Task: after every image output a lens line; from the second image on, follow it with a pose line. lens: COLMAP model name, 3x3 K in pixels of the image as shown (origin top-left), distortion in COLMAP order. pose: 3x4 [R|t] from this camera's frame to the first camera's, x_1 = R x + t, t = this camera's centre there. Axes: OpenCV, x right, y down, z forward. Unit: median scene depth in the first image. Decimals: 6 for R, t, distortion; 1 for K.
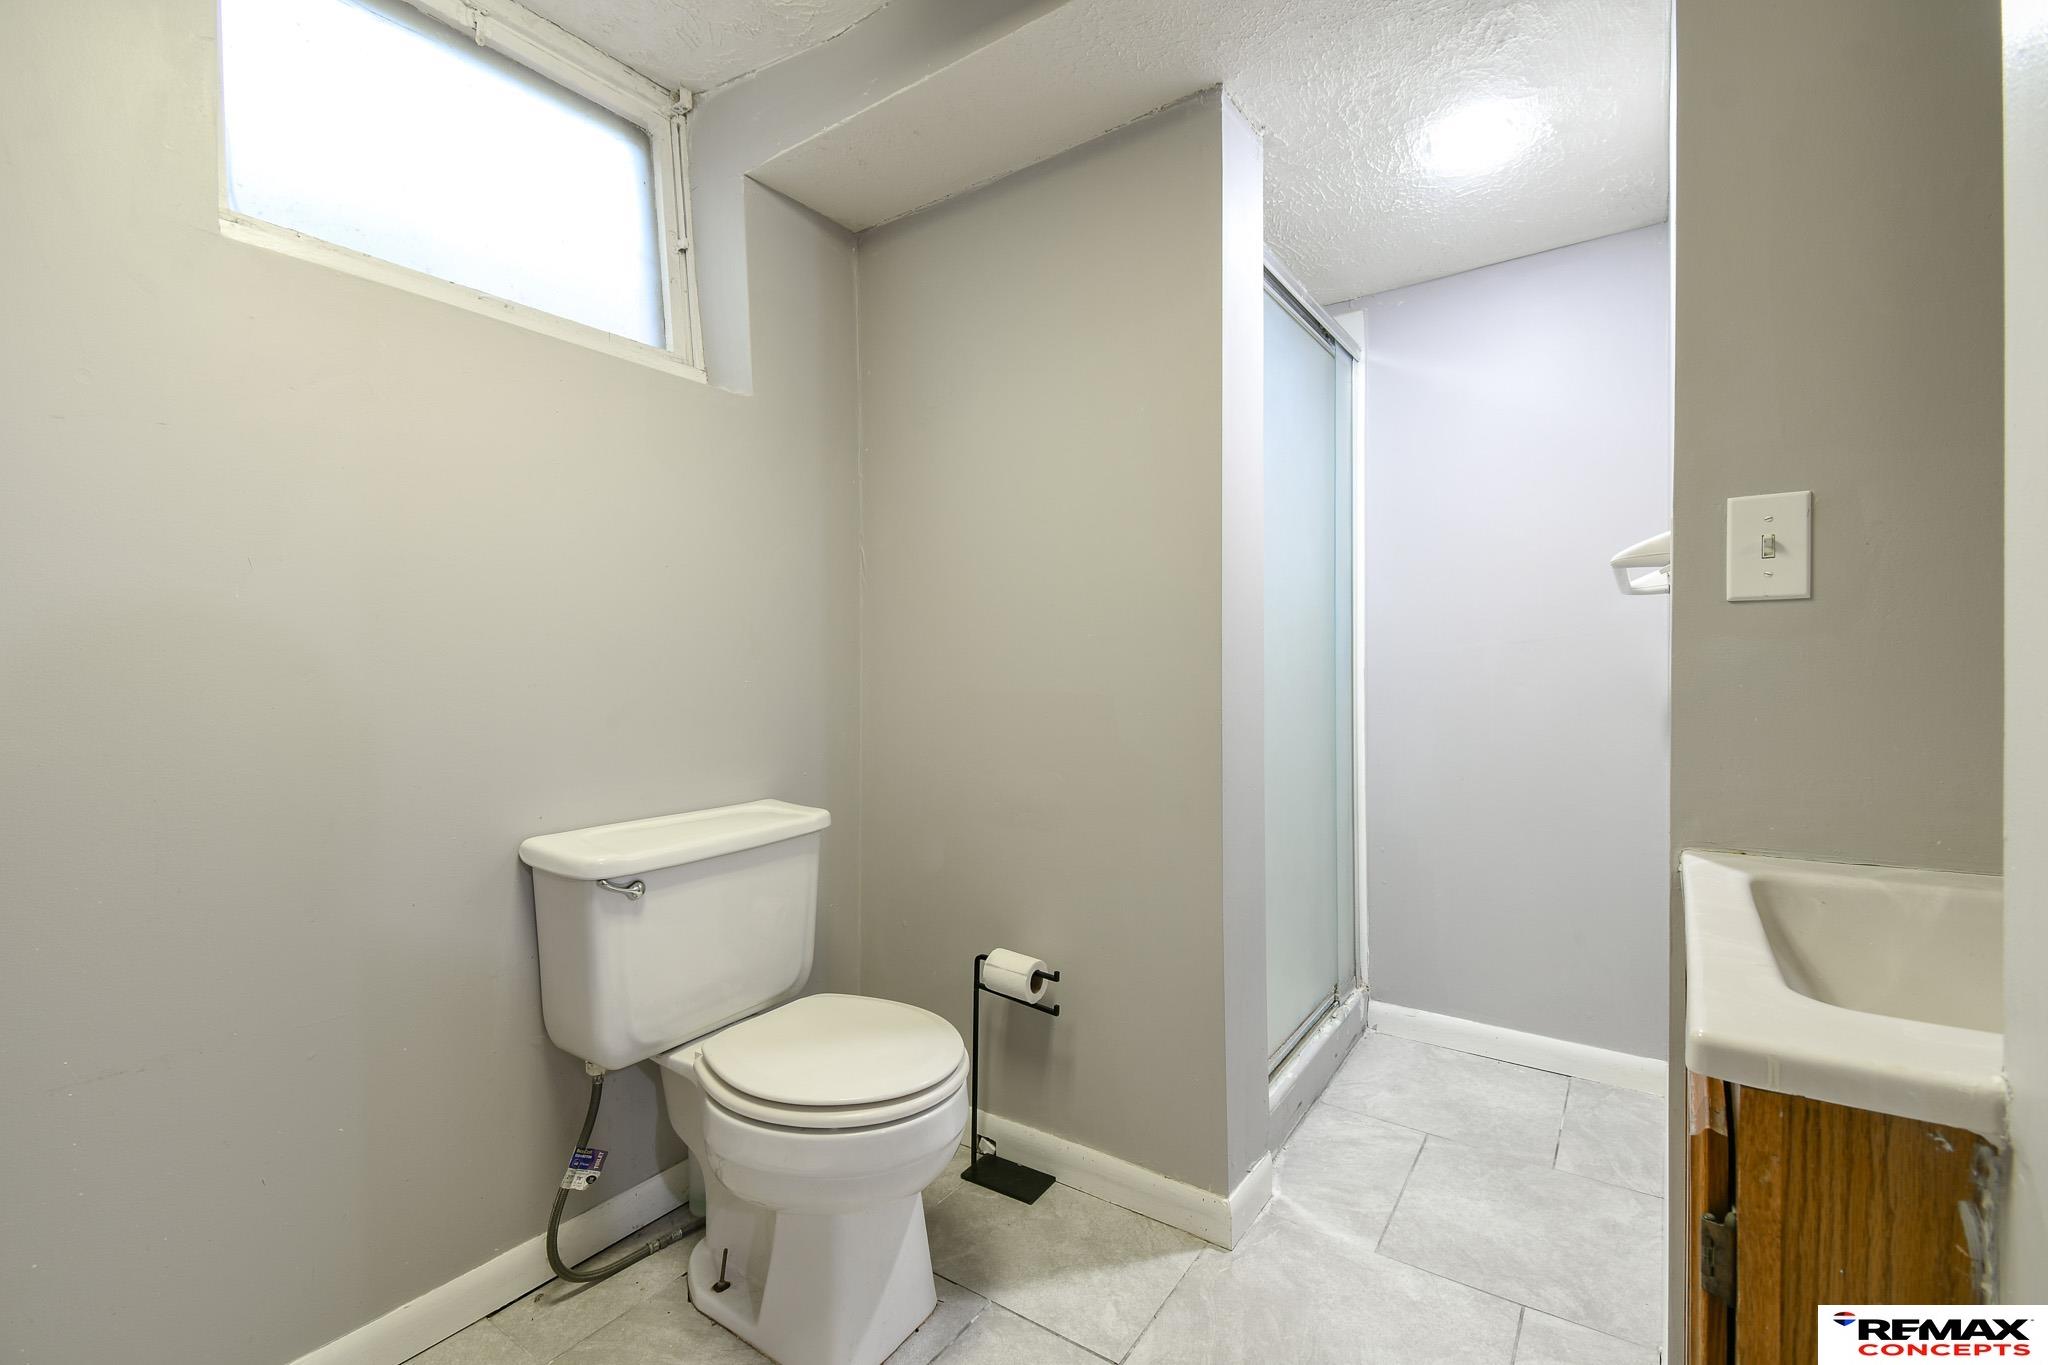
lens RADIAL K [[891.0, 0, 1021.6], [0, 891.0, 682.0], [0, 0, 1]] dist [0.039313, -0.021803]
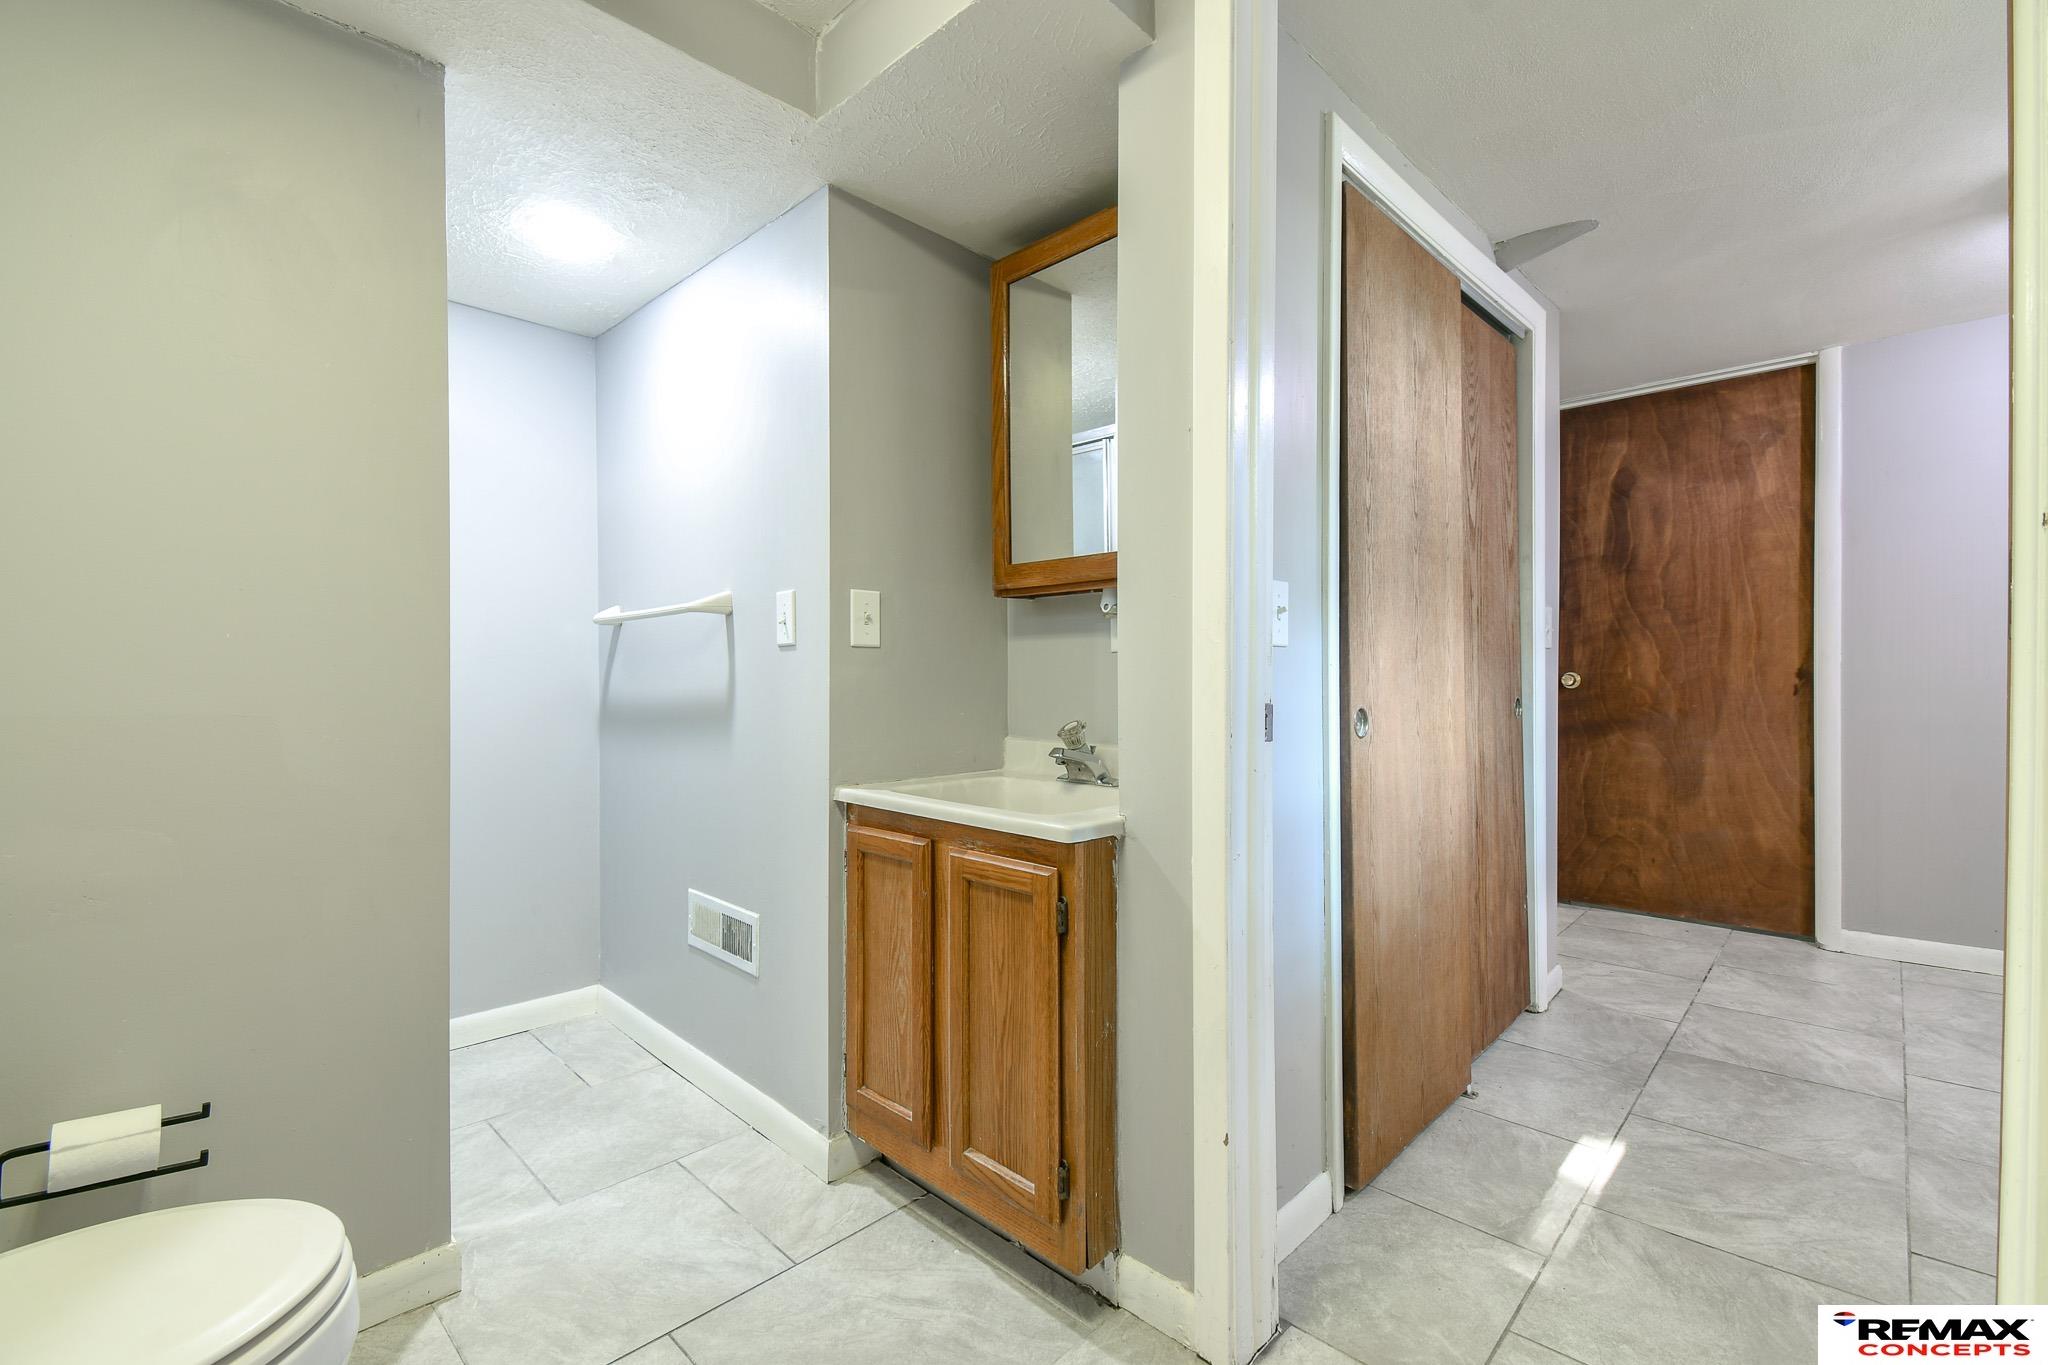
lens RADIAL K [[891.0, 0, 1021.6], [0, 891.0, 682.0], [0, 0, 1]] dist [0.039313, -0.021803]
pose [[0.161486, 0.000698, 0.986875, -0.620812], [0.009294, 0.999954, -0.002228, -0.007591], [-0.986831, 0.009531, 0.161472, 0.252265]]
